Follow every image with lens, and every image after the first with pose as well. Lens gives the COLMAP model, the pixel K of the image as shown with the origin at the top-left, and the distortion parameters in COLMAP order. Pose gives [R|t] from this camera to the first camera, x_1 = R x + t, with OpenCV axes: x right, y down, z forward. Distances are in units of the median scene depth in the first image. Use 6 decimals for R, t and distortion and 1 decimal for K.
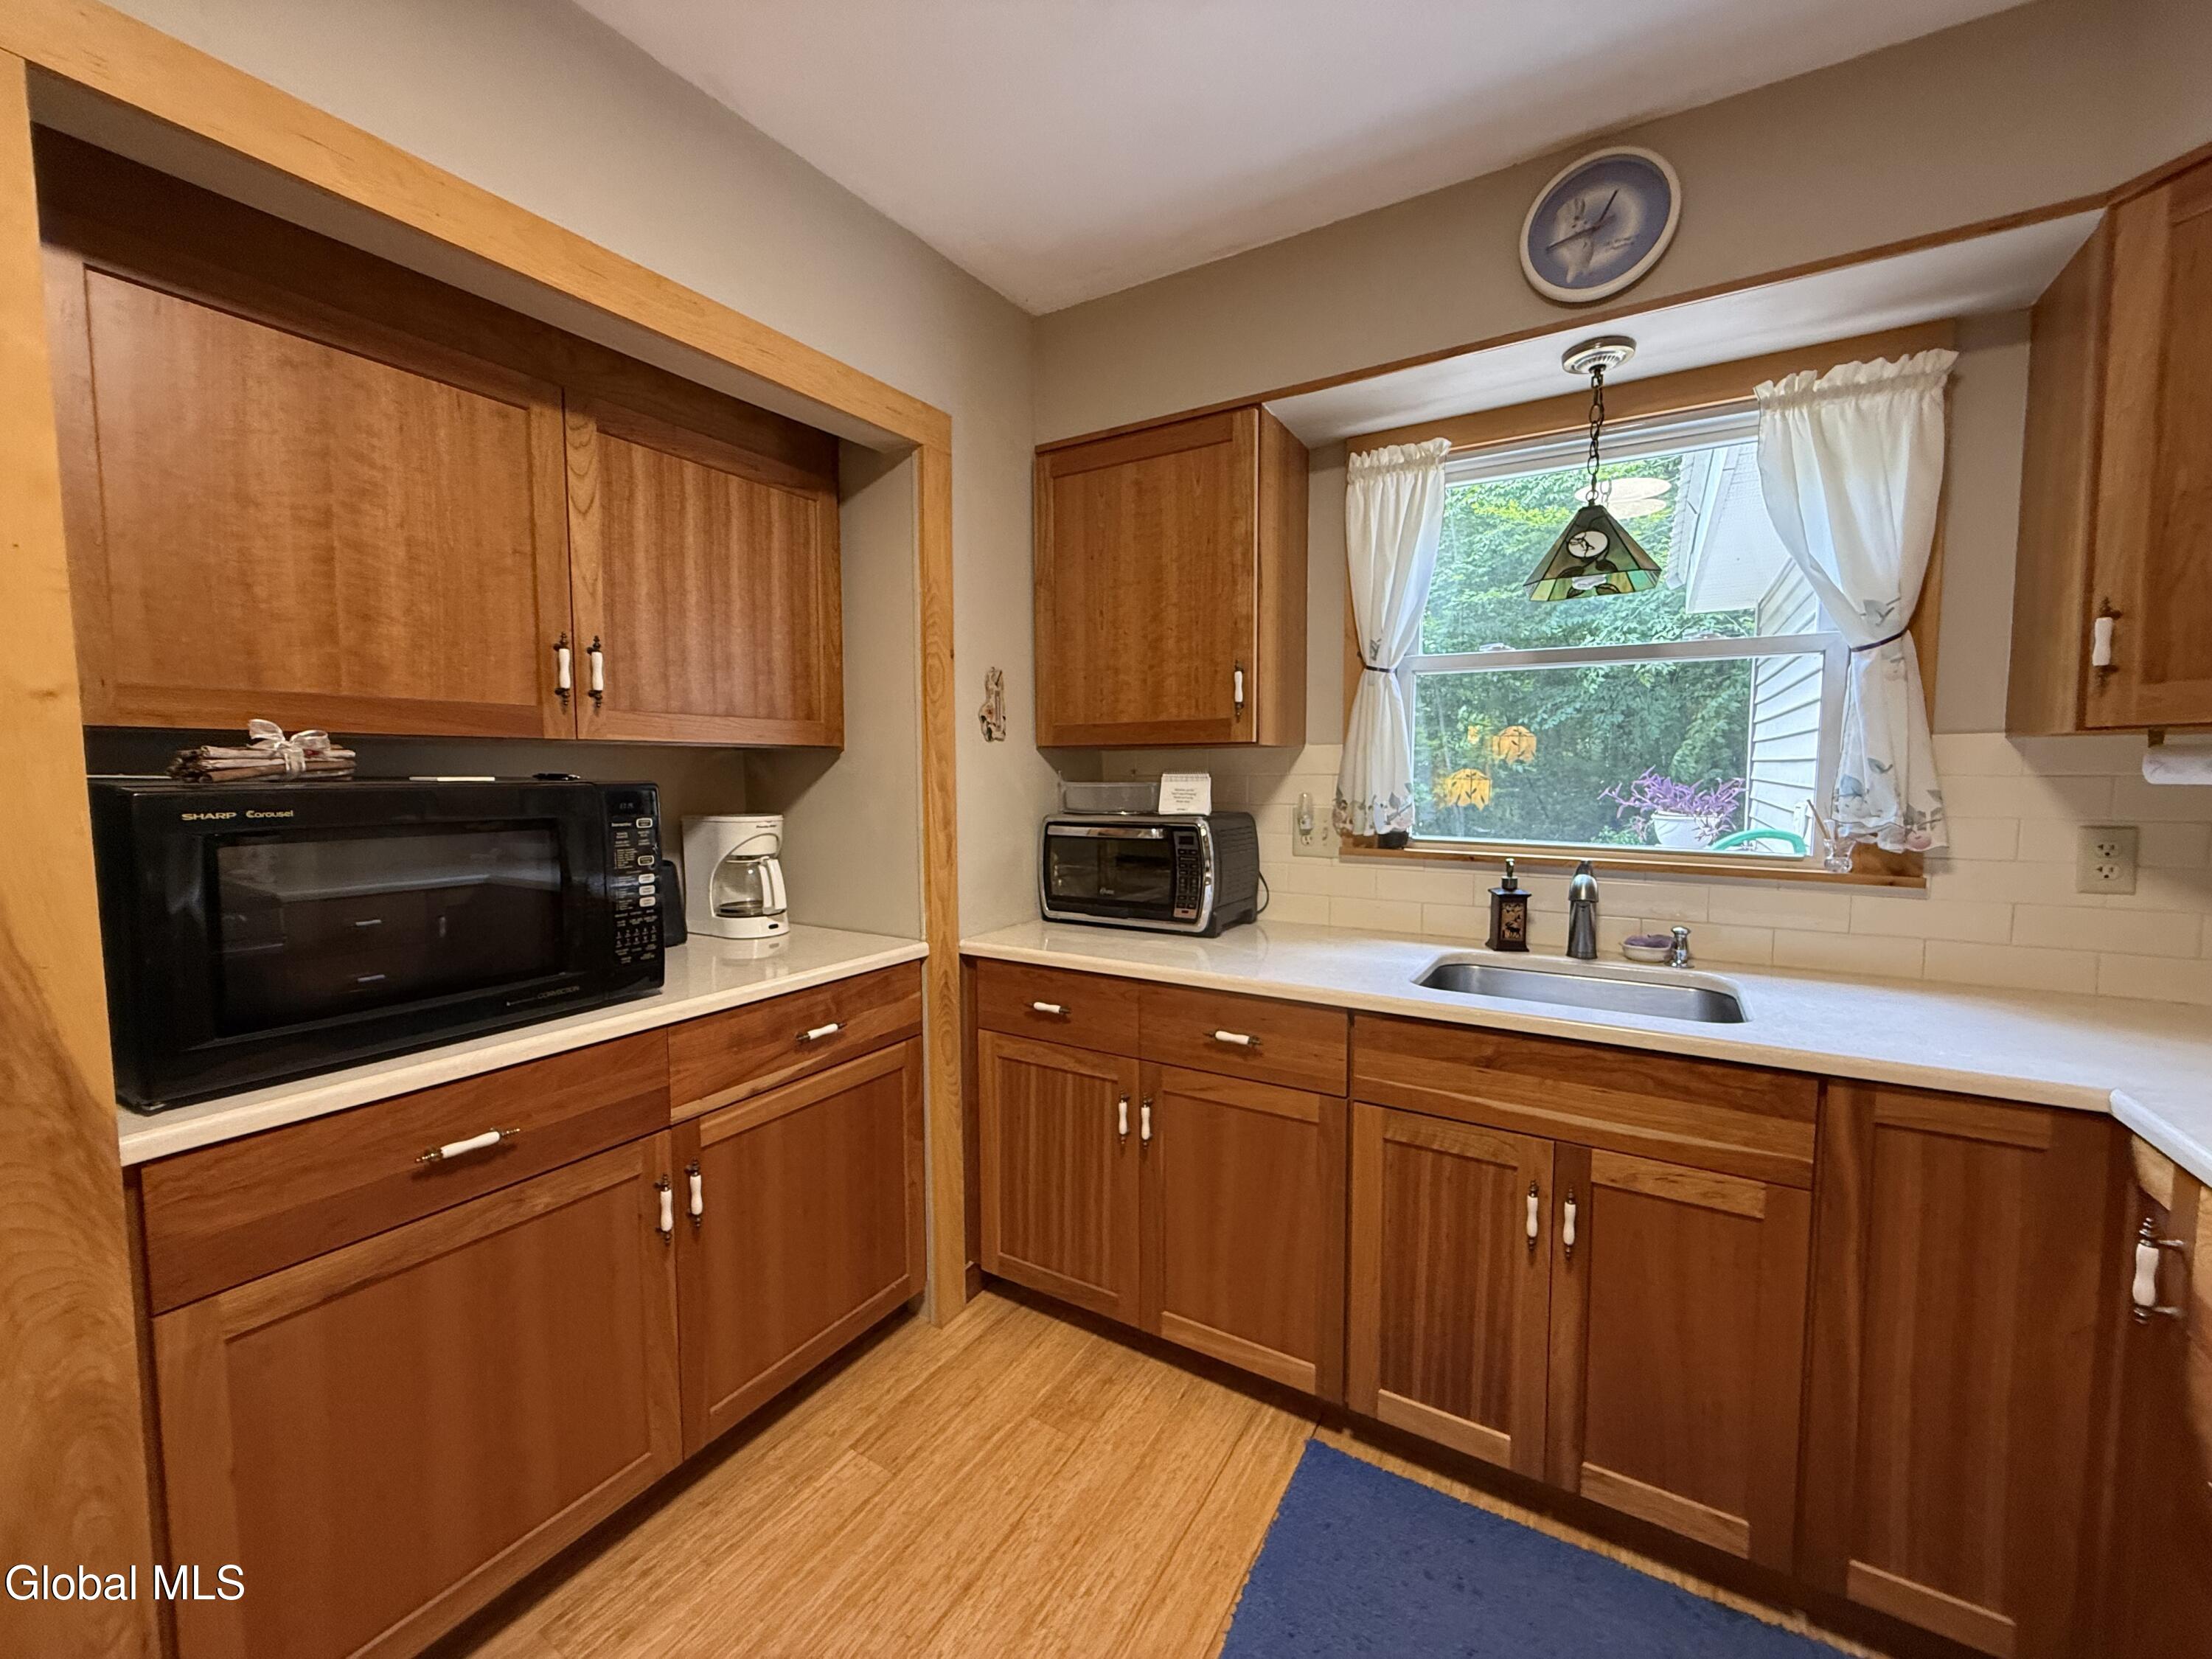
lens RADIAL K [[880.2, 0, 1104.5], [0, 880.2, 830.5], [0, 0, 1]] dist [0.000071, 0.000247]
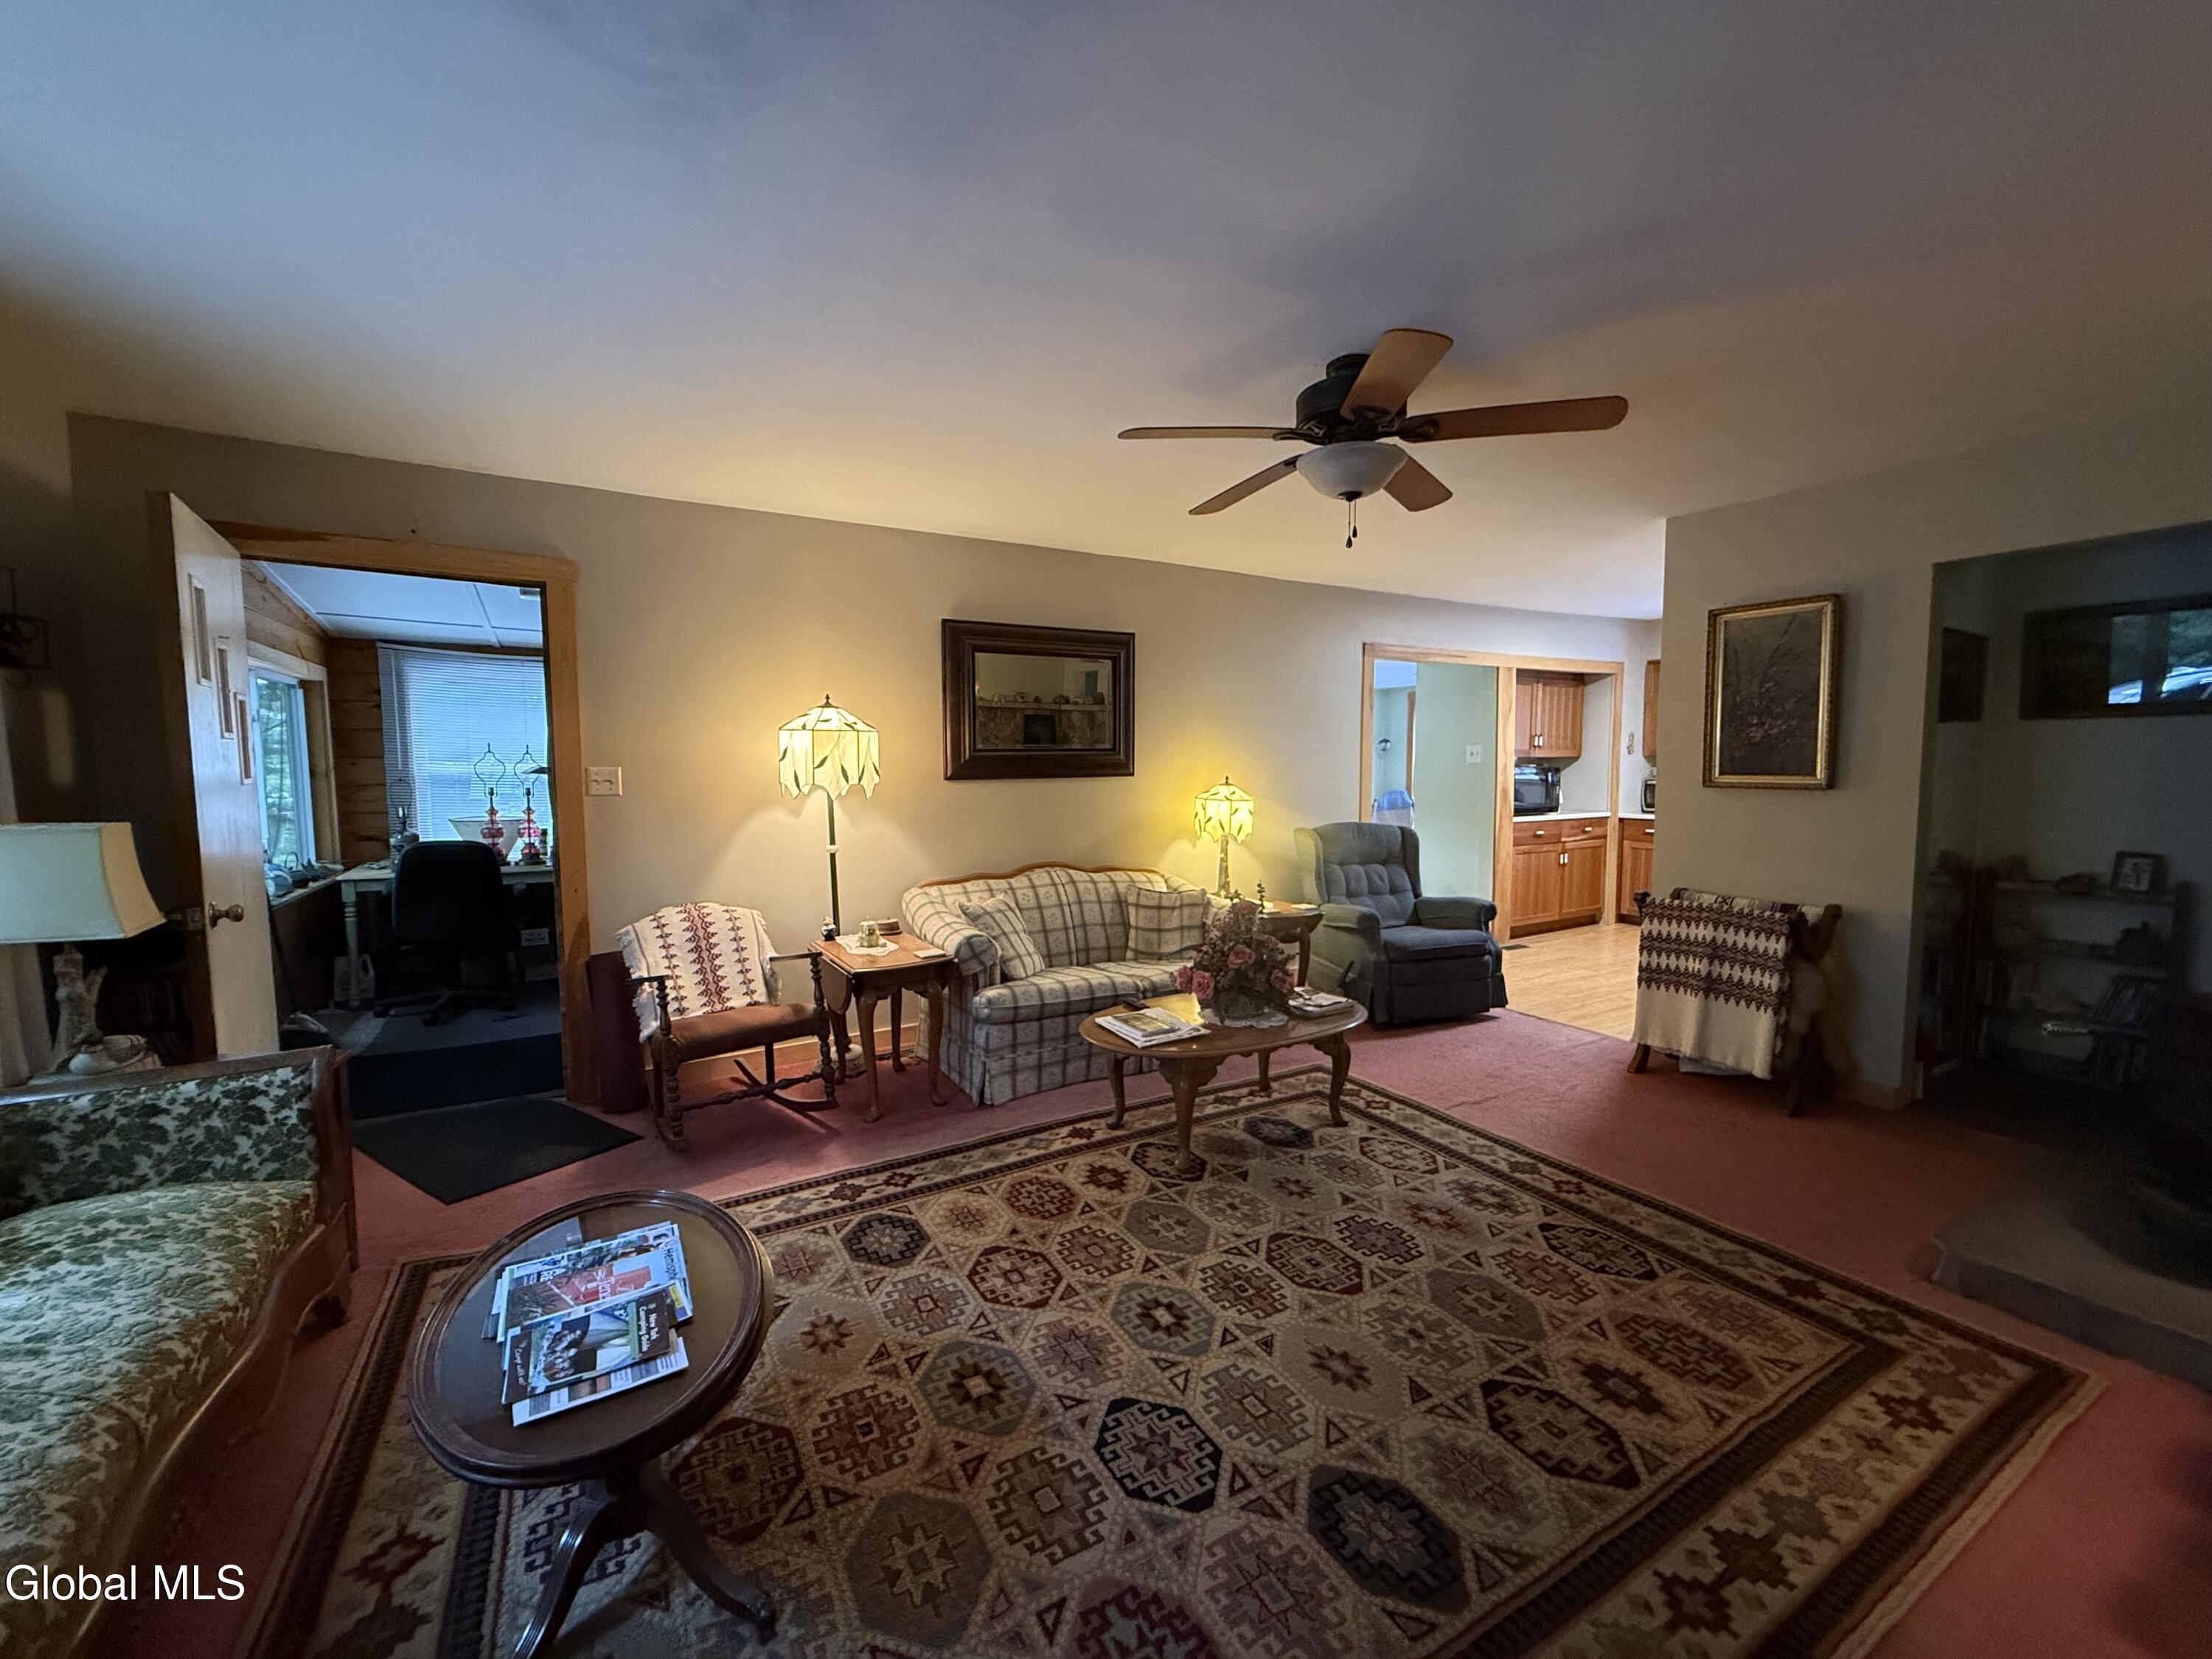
lens RADIAL K [[883.5, 0, 1103.1], [0, 883.5, 835.0], [0, 0, 1]] dist [0.001124, 0.000318]
pose [[0.878194, 0.036082, -0.476942, -0.346129], [-0.029912, 0.999342, 0.020526, 0.243521], [0.477369, -0.003759, 0.878695, -3.647446]]
